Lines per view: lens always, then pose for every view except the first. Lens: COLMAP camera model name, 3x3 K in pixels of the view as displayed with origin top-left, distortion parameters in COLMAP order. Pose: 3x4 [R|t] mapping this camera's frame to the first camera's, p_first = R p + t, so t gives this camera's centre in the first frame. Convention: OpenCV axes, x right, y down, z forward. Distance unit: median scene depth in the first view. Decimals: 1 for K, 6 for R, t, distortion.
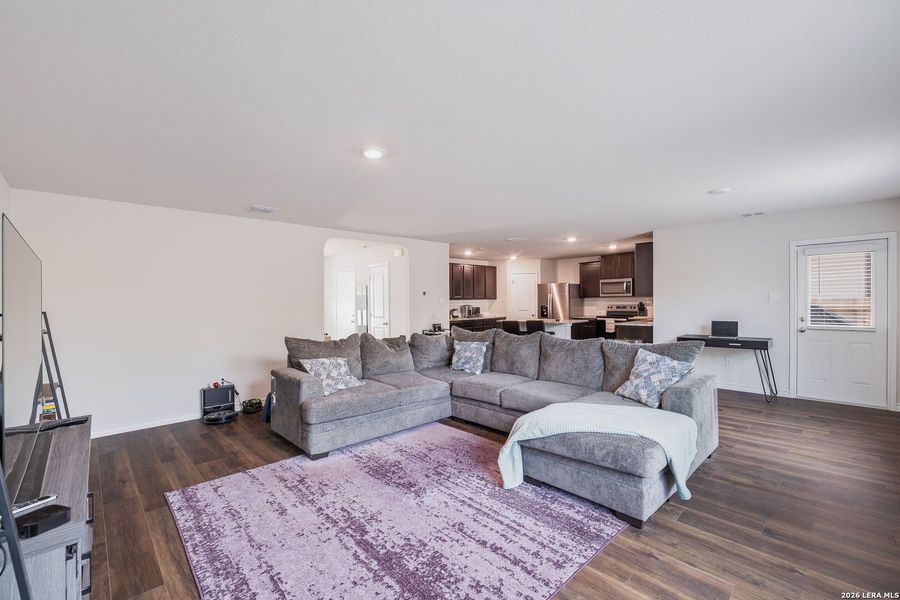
lens RADIAL K [[390.2, 0, 457.9], [0, 390.2, 301.3], [0, 0, 1]] dist [-0.000528, 0.000437]
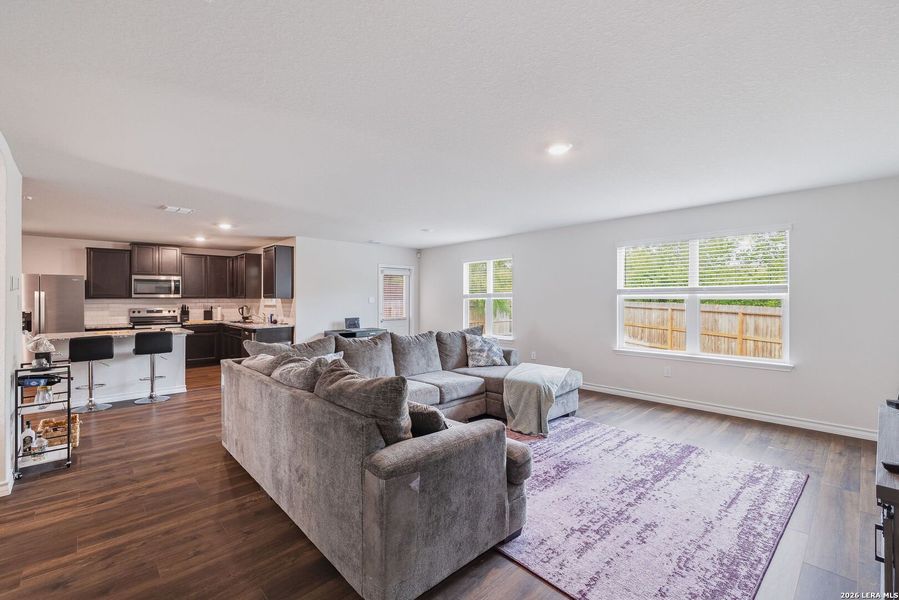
lens RADIAL K [[389.8, 0, 446.7], [0, 389.8, 297.7], [0, 0, 1]] dist [-0.000528, 0.000437]
pose [[0.014537, 0.017055, 0.999749, -0.388830], [0.005854, 0.999836, -0.017142, 0.005008], [-0.999877, 0.006102, 0.014435, 0.412754]]
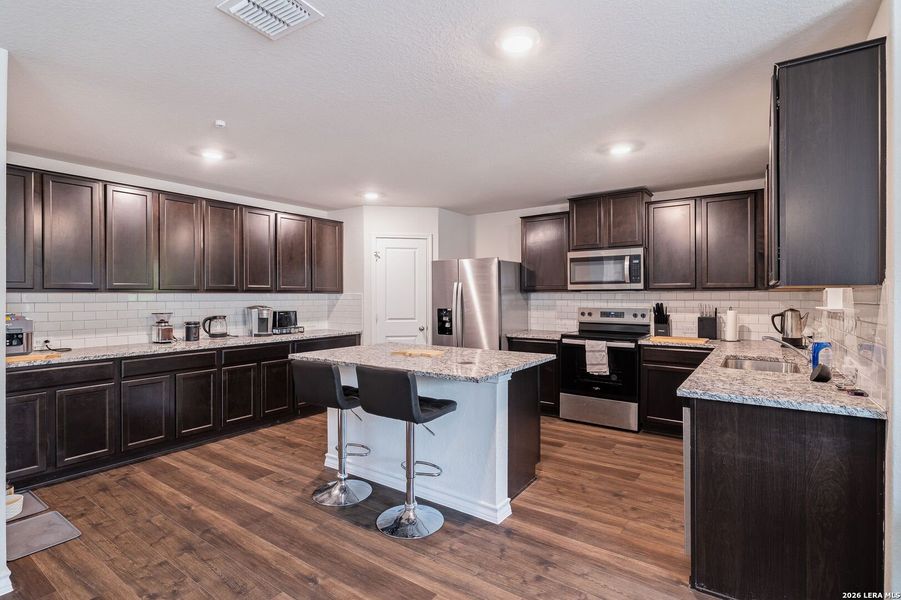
lens RADIAL K [[433.5, 0, 446.6], [0, 433.5, 292.1], [0, 0, 1]] dist [0.004408, -0.000071]
pose [[0.981883, 0.015181, 0.188879, 0.143870], [-0.012471, 0.999802, -0.015533, -0.000052], [-0.189077, 0.012896, 0.981878, 0.573025]]
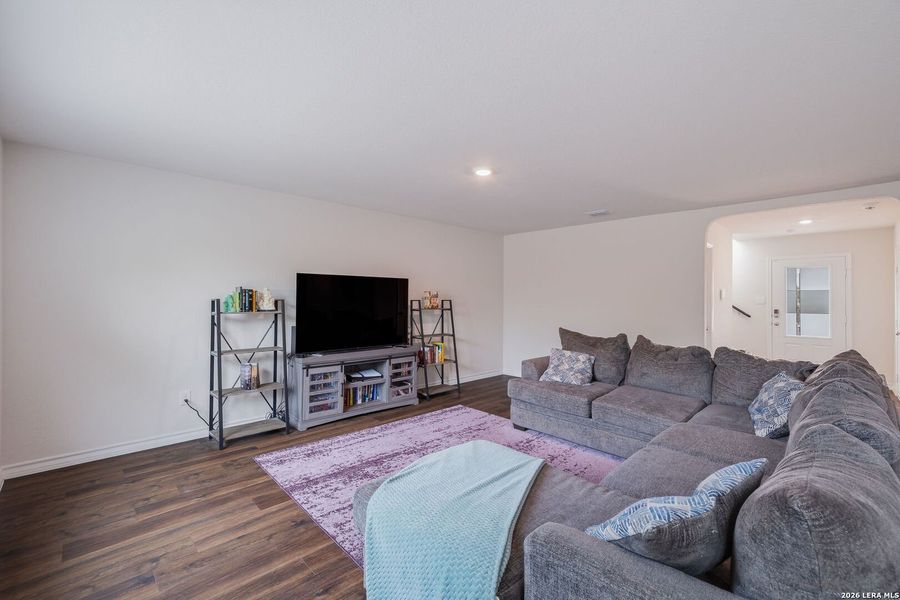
lens RADIAL K [[390.2, 0, 441.6], [0, 390.2, 301.2], [0, 0, 1]] dist [-0.000528, 0.000437]
pose [[-0.011653, 0.026746, -0.999574, 0.310698], [-0.011421, 0.999573, 0.026879, -0.006356], [0.999867, 0.011729, -0.011343, 0.290278]]
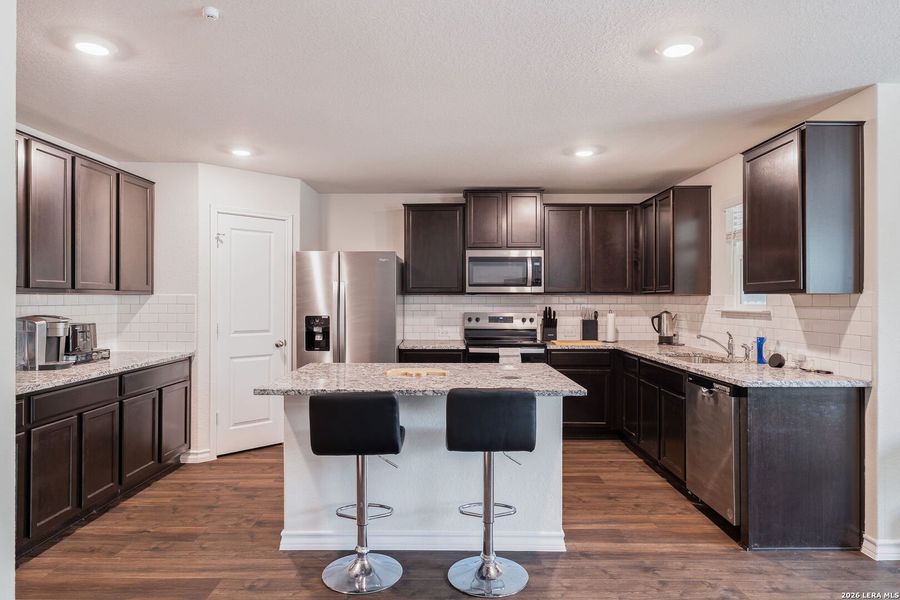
lens RADIAL K [[547.2, 0, 446.5], [0, 547.2, 293.0], [0, 0, 1]] dist [-0.004183, 0.002576]
pose [[0.694983, 0.024036, 0.718625, -0.046345], [-0.009867, 0.999666, -0.023893, 0.001941], [-0.718959, 0.009515, 0.694988, 0.667893]]
